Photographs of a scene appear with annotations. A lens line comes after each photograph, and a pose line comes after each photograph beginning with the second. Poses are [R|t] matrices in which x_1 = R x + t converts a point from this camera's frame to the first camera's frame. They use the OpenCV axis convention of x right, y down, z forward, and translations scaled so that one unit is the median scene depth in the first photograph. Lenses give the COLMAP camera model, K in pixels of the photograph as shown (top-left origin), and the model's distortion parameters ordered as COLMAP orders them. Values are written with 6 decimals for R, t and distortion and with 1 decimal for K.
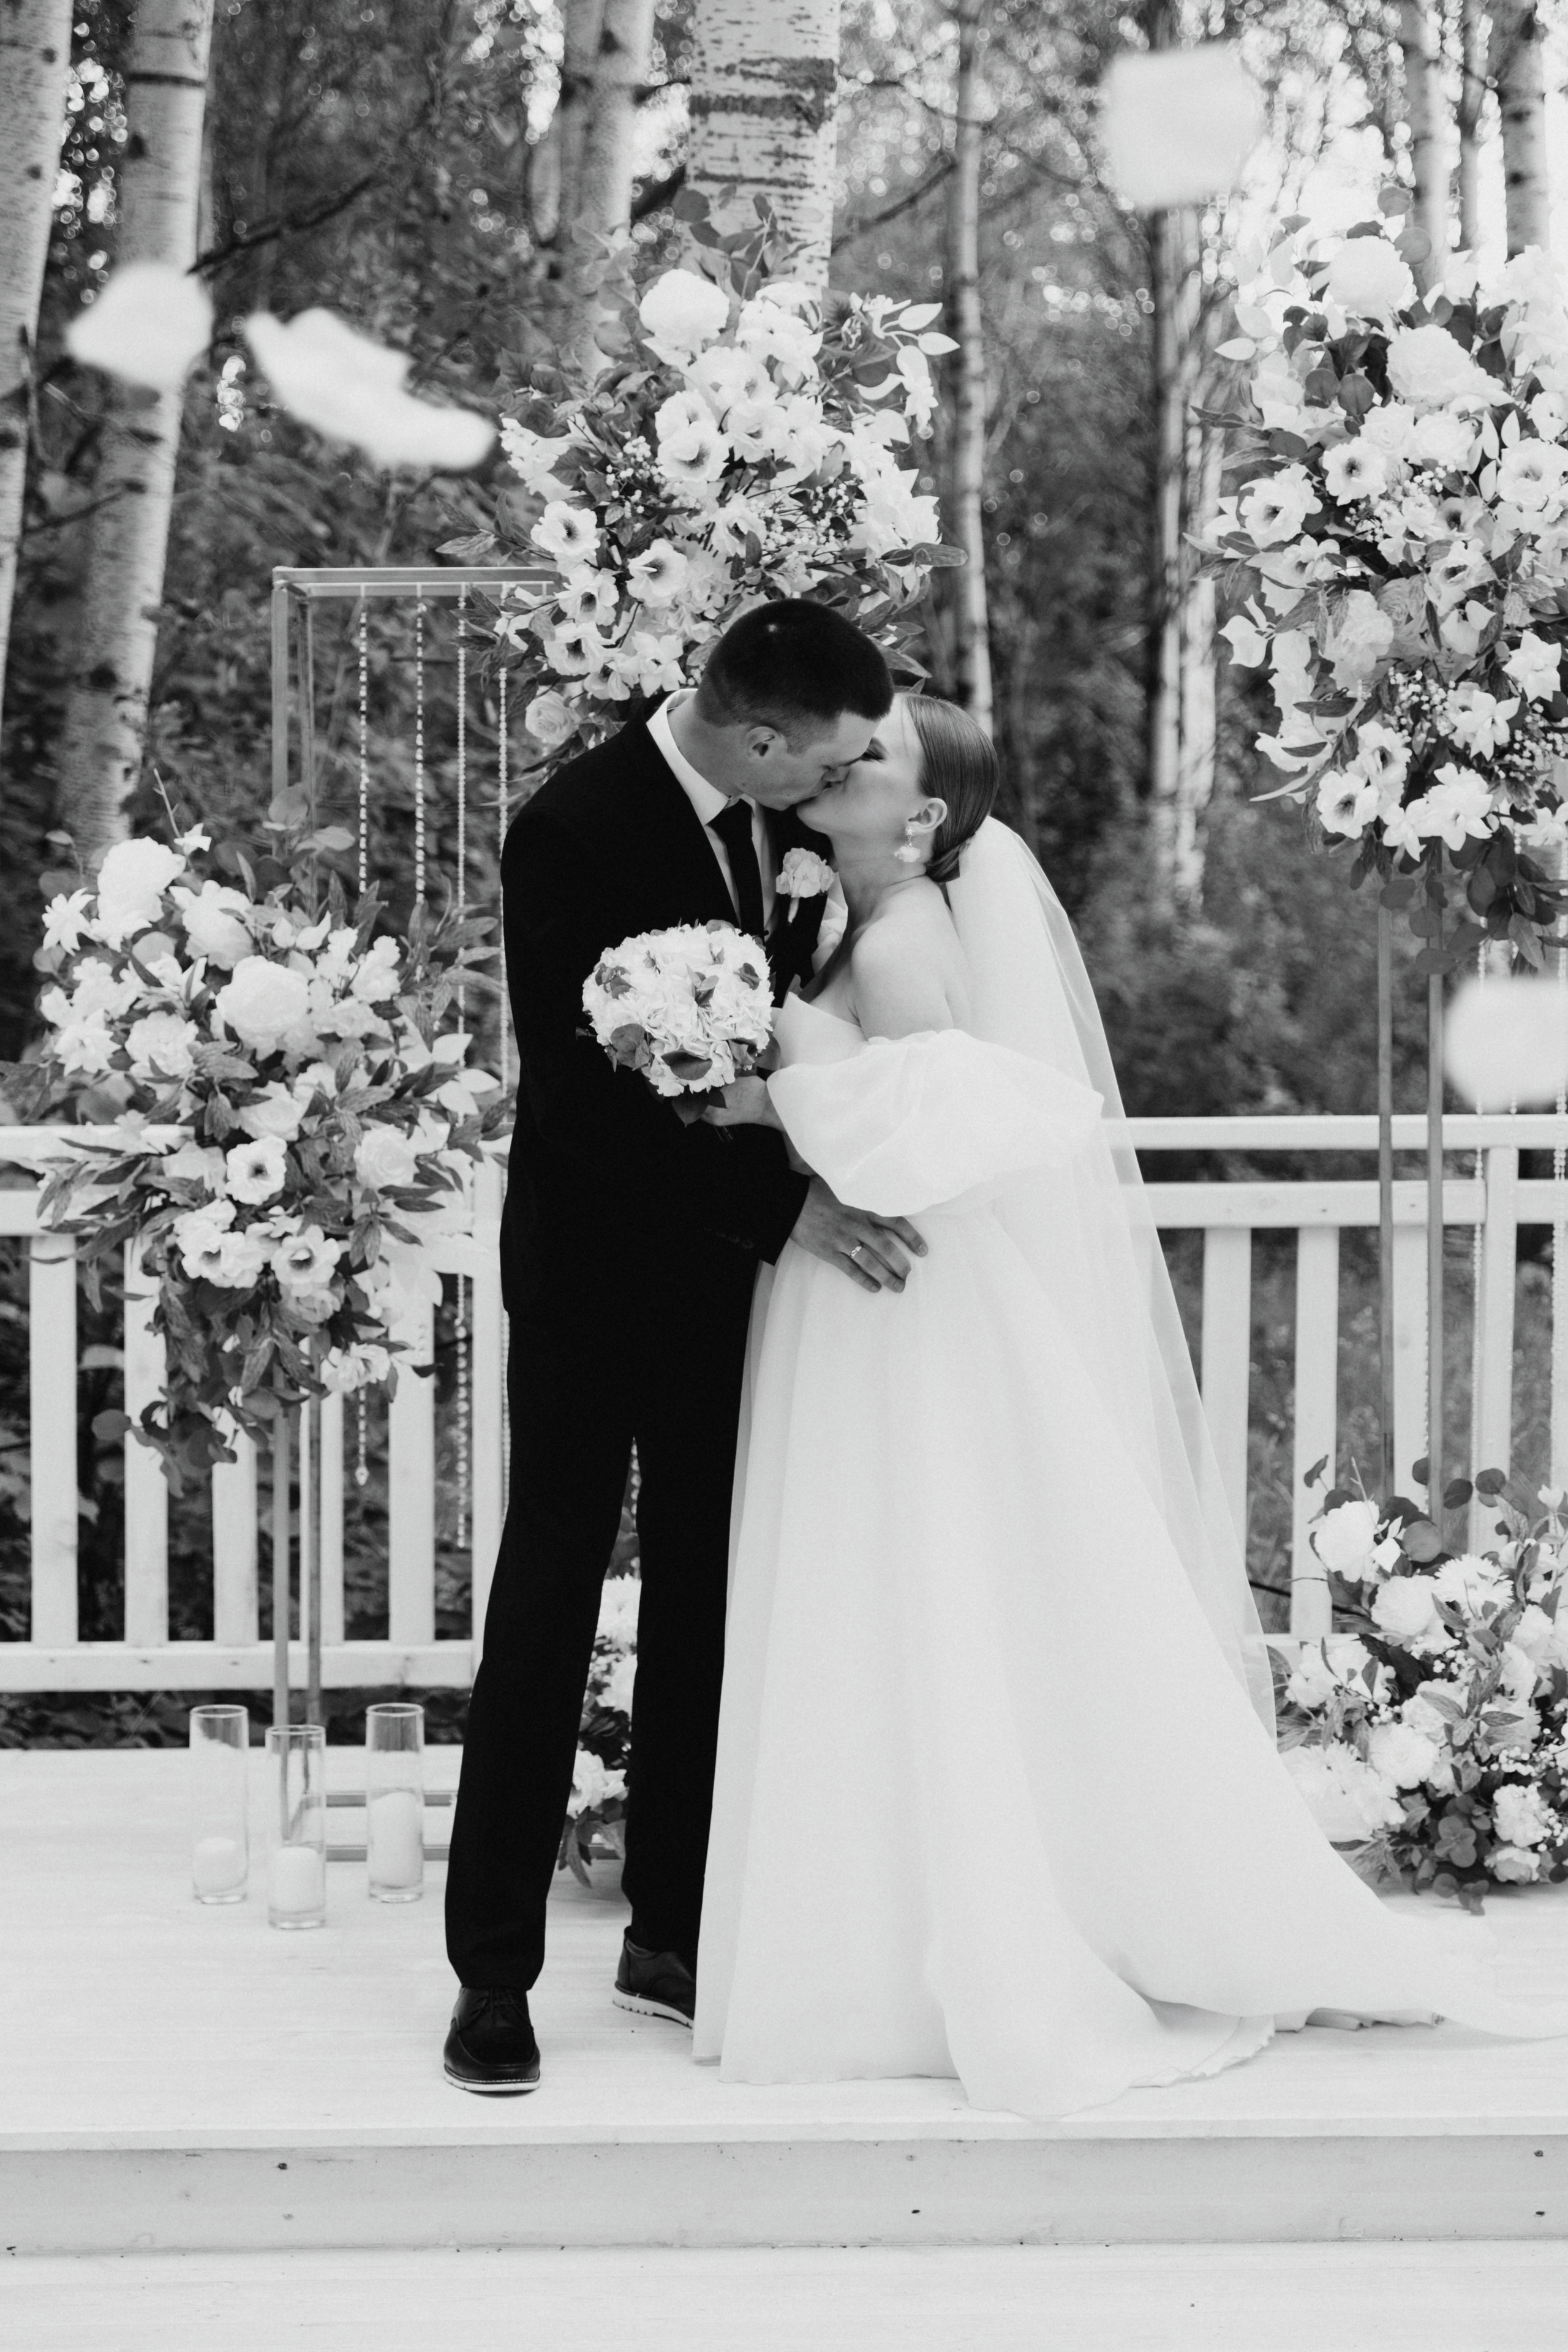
lens RADIAL K [[4061.0, 0, 748.1], [0, 4061.0, 1152.7], [0, 0, 1]] dist [-0.008289, 0.000000]
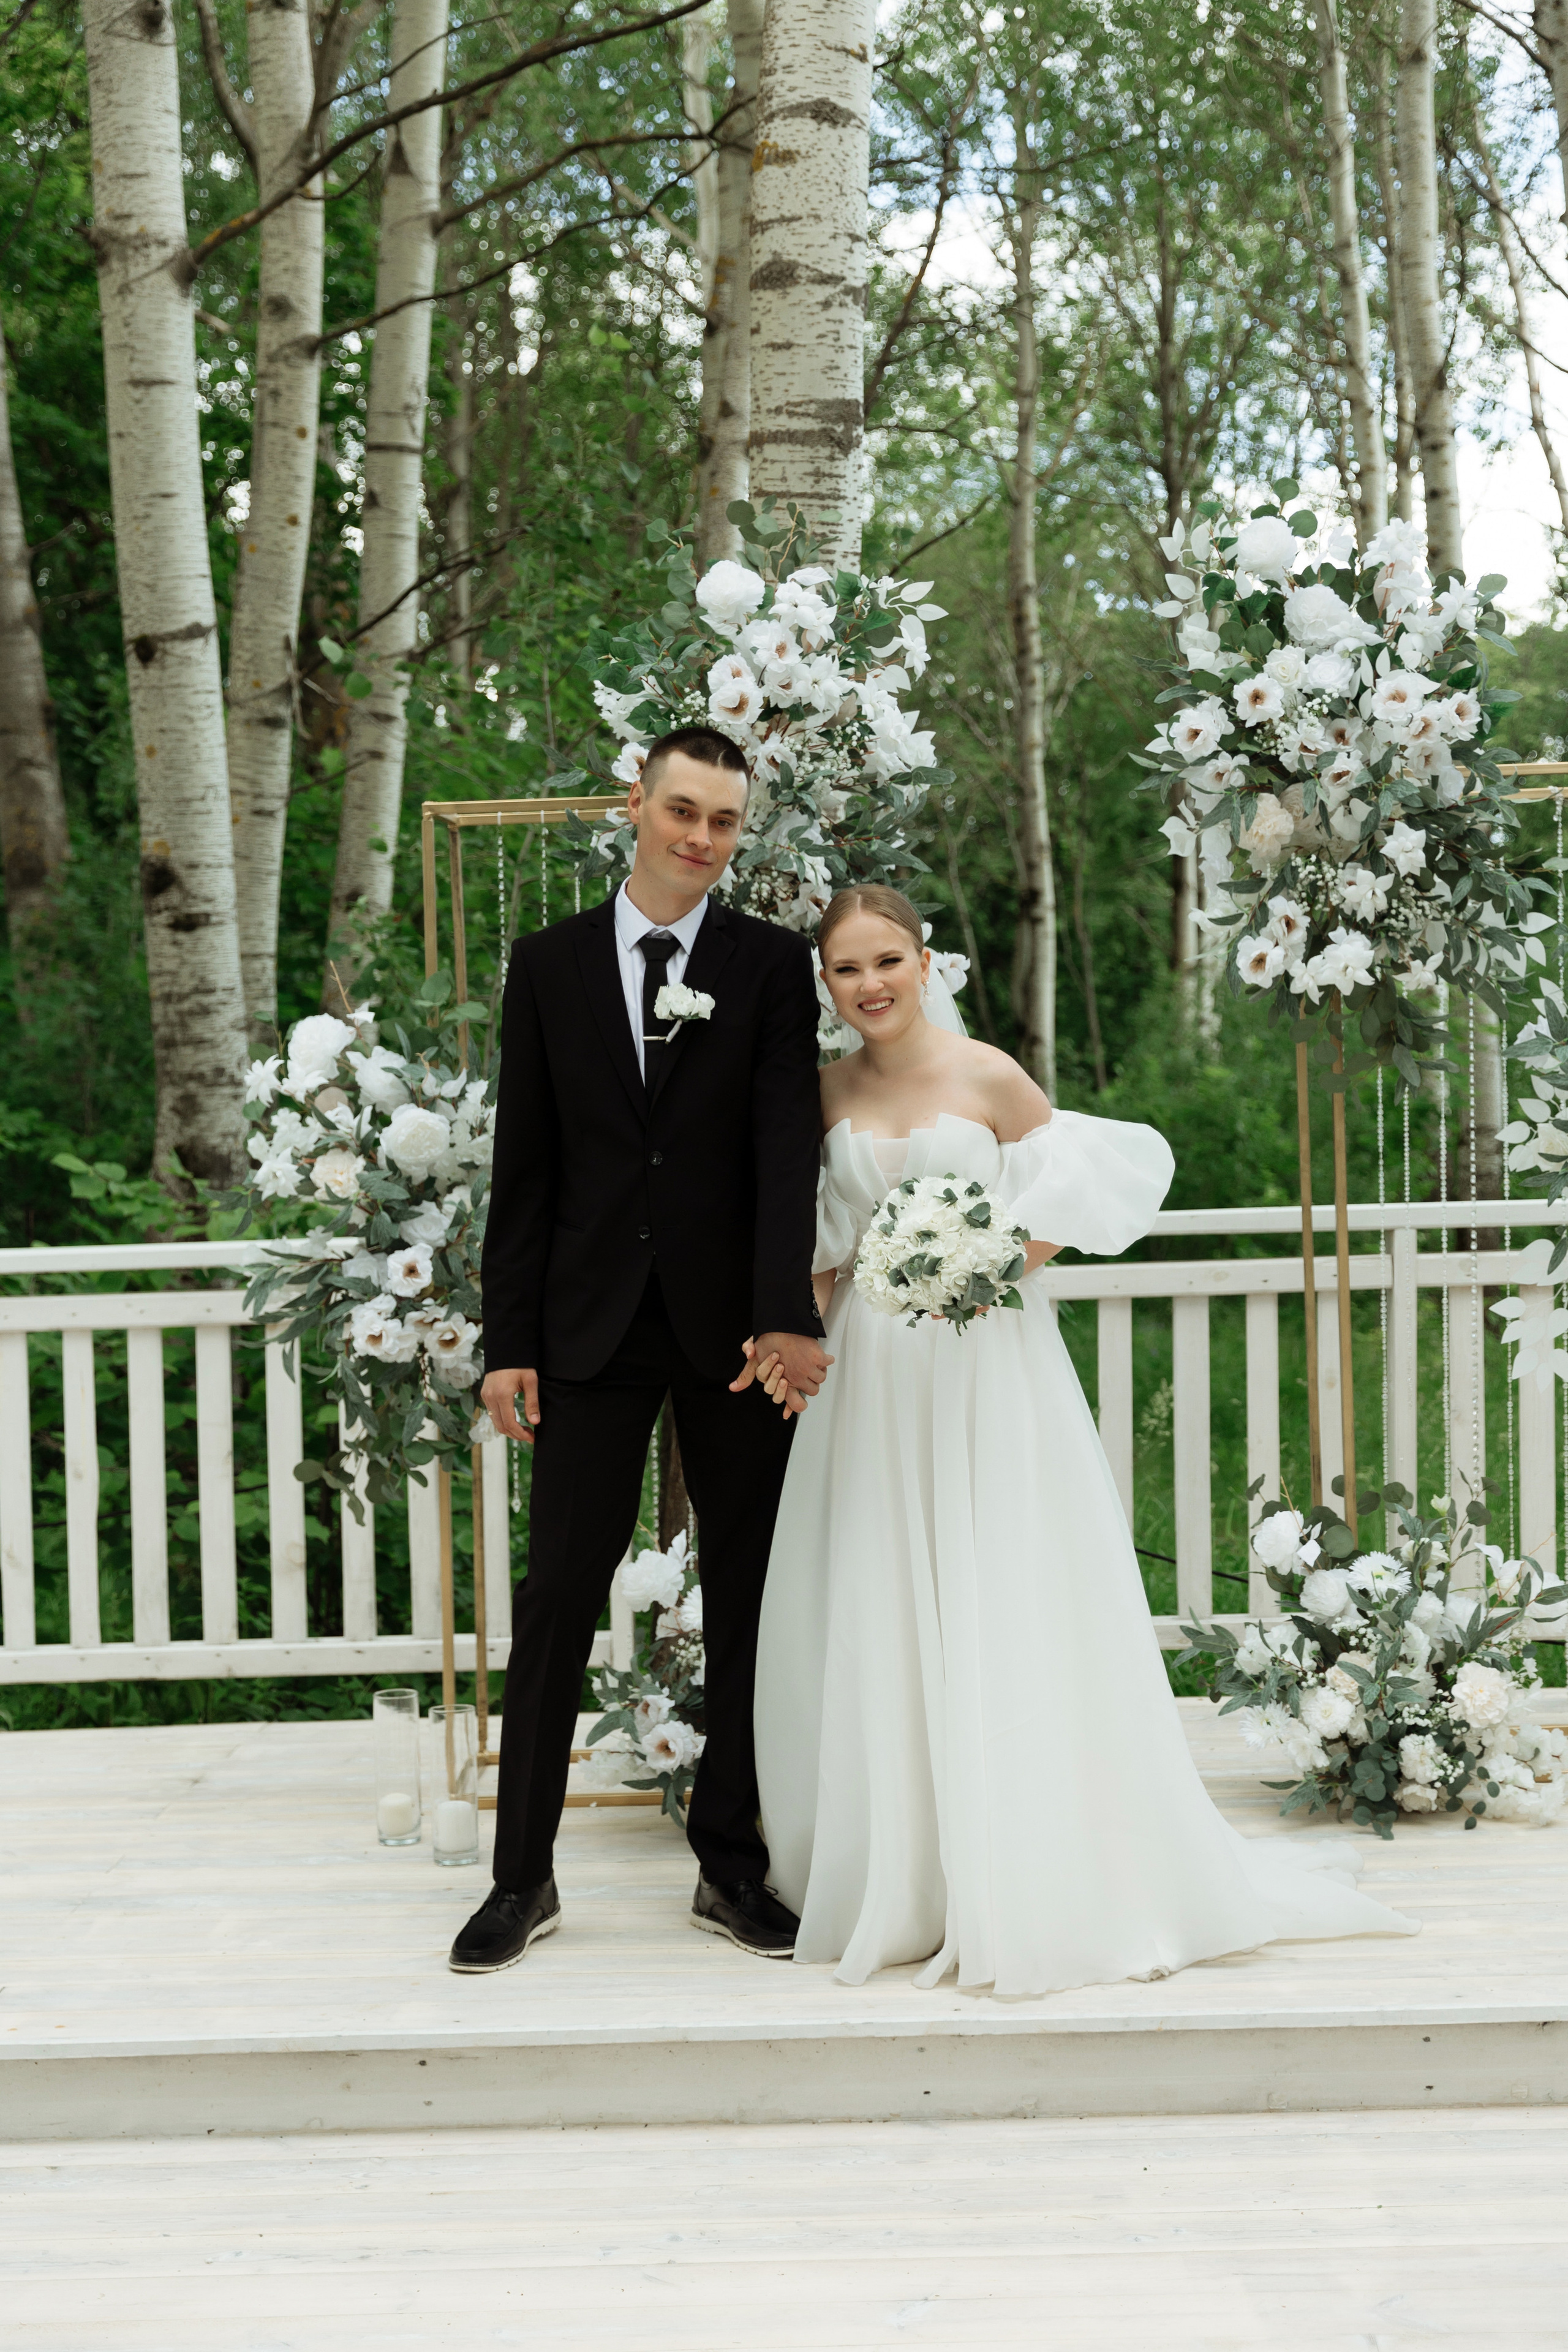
lens RADIAL K [[3015.1, 0, 773.9], [0, 3015.1, 1175.5], [0, 0, 1]] dist [-0.006015, 0.000000]
pose [[0.998856, -0.025281, -0.040586, 0.031962], [0.024329, 0.999421, -0.023769, -0.000242], [0.041163, 0.022754, 0.998893, 0.053394]]
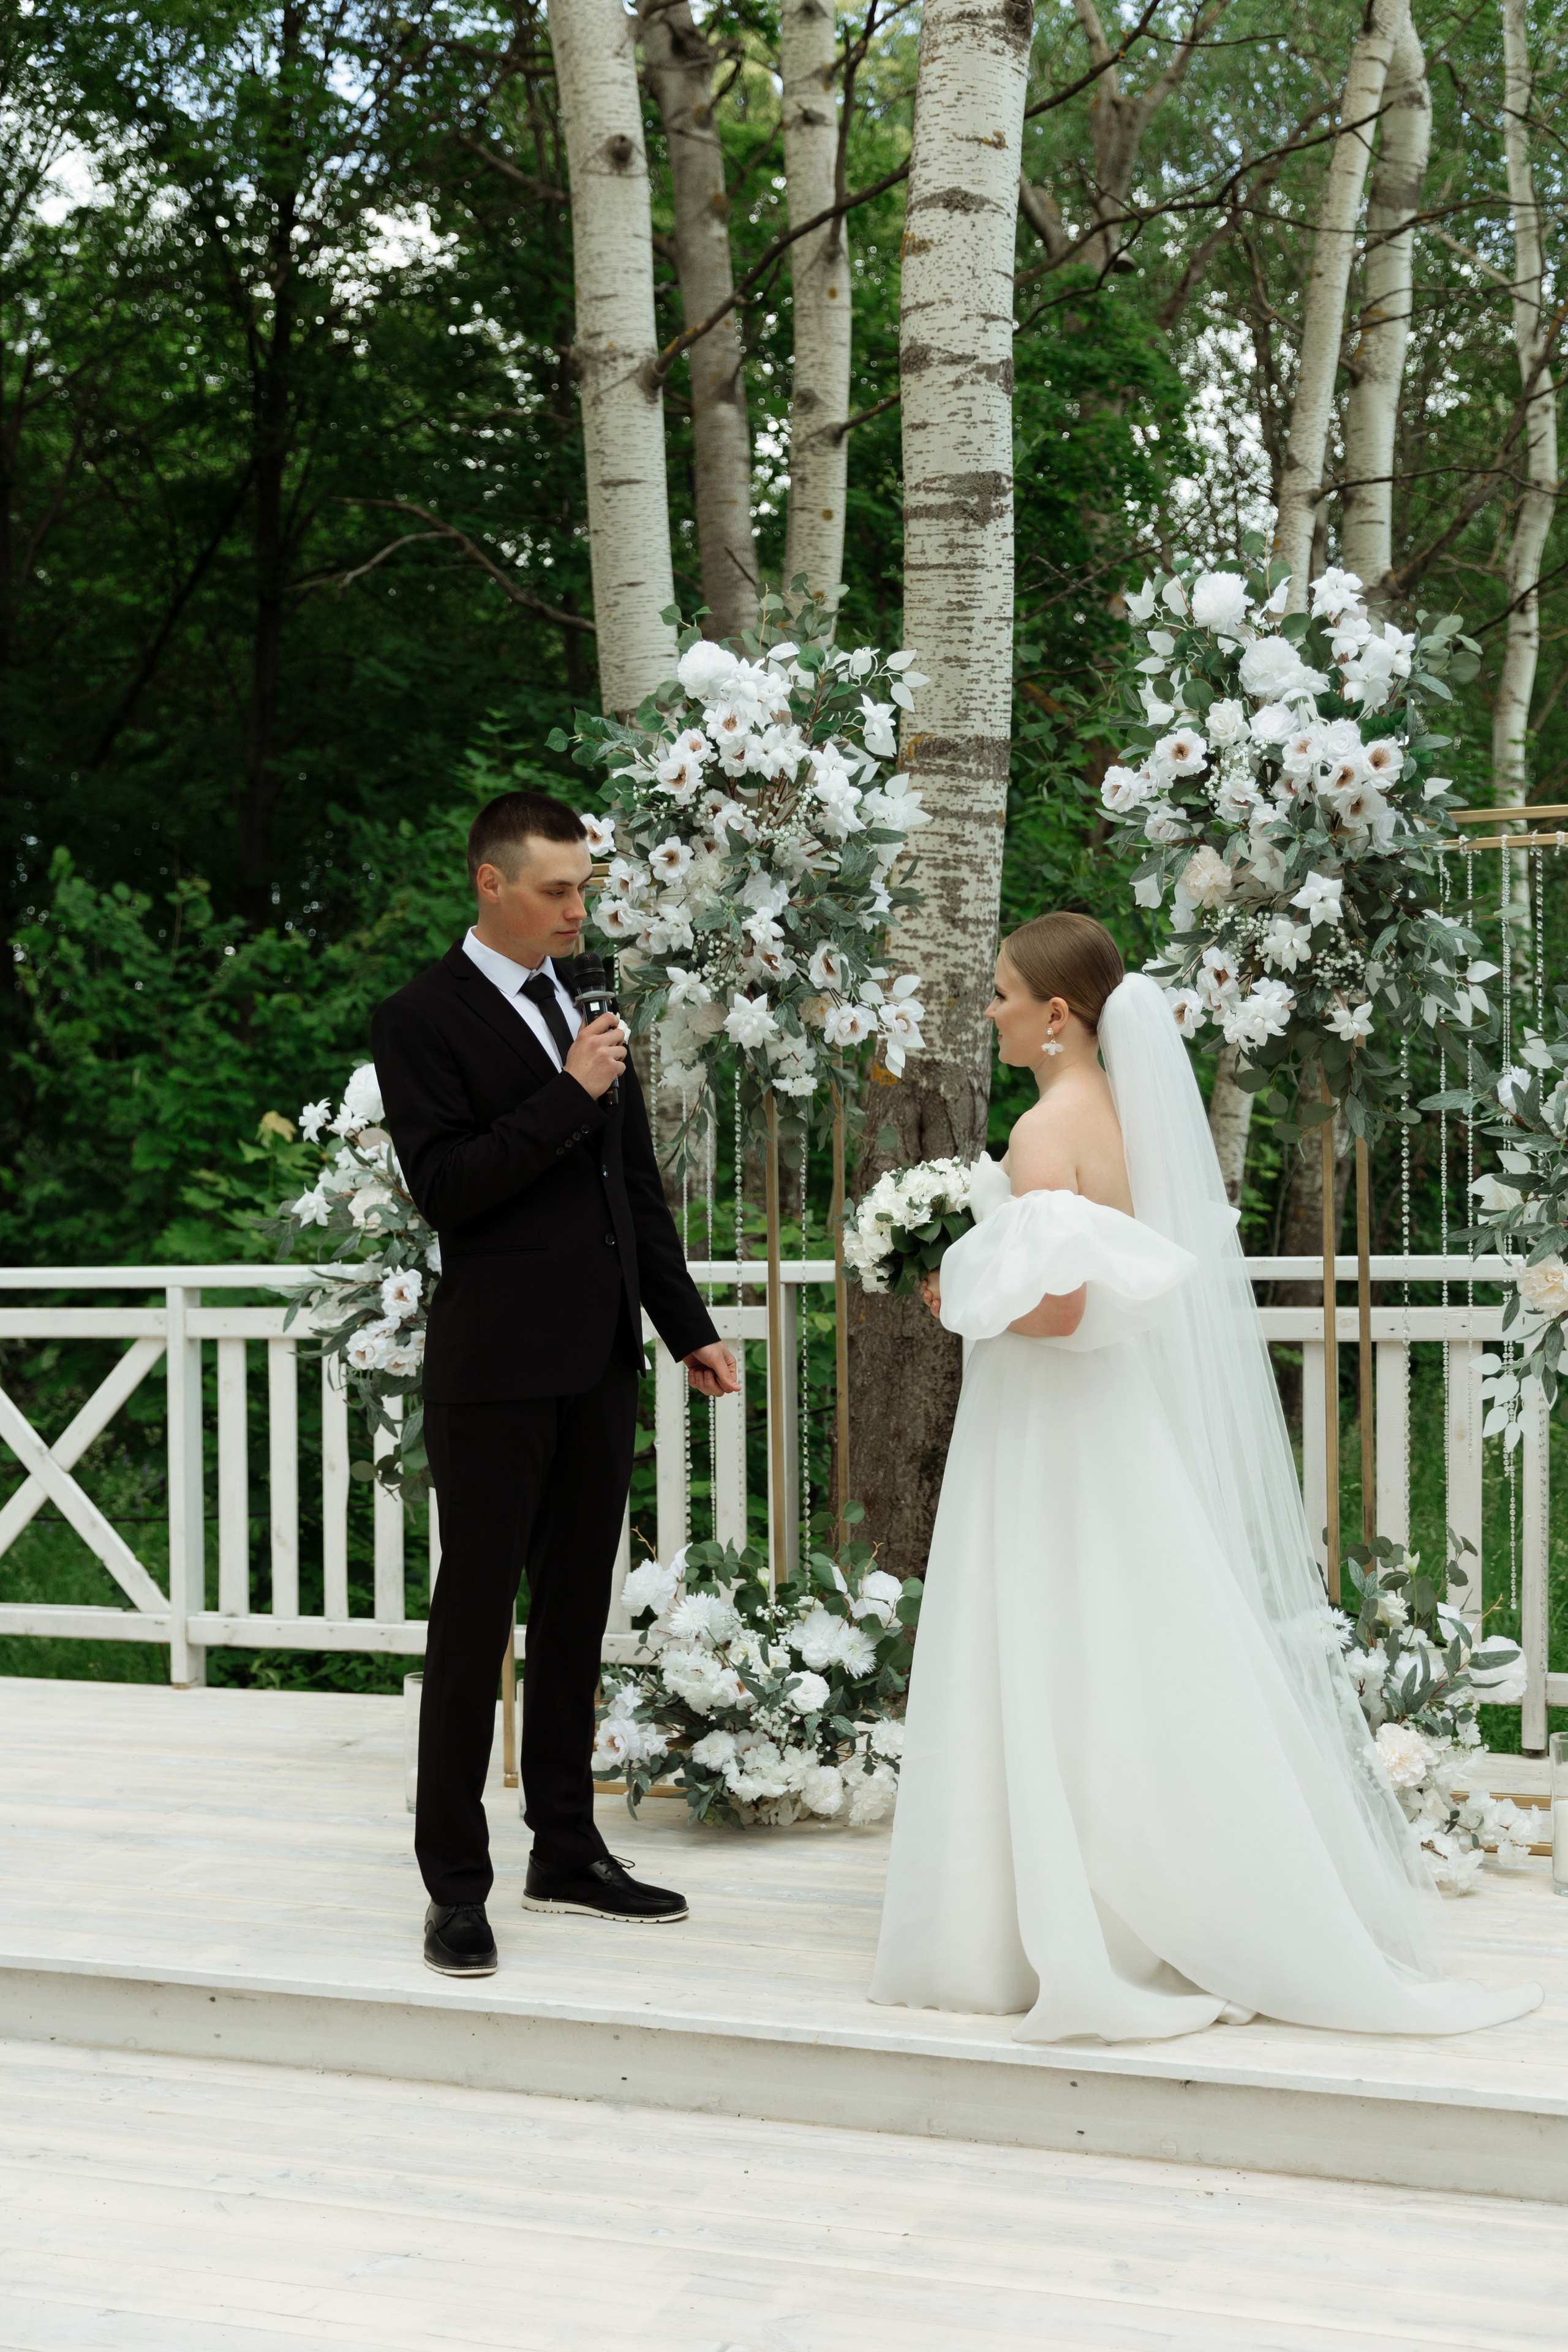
lens RADIAL K [[2885.9, 0, 762.8], [0, 2885.9, 1179.8], [0, 0, 1]] dist [-0.006895, 0.000000]
pose [[0.929332, -0.010217, -0.369103, 0.357696], [-0.002665, 0.999405, -0.034374, -0.001173], [0.369234, 0.032928, 0.928753, 0.105152]]
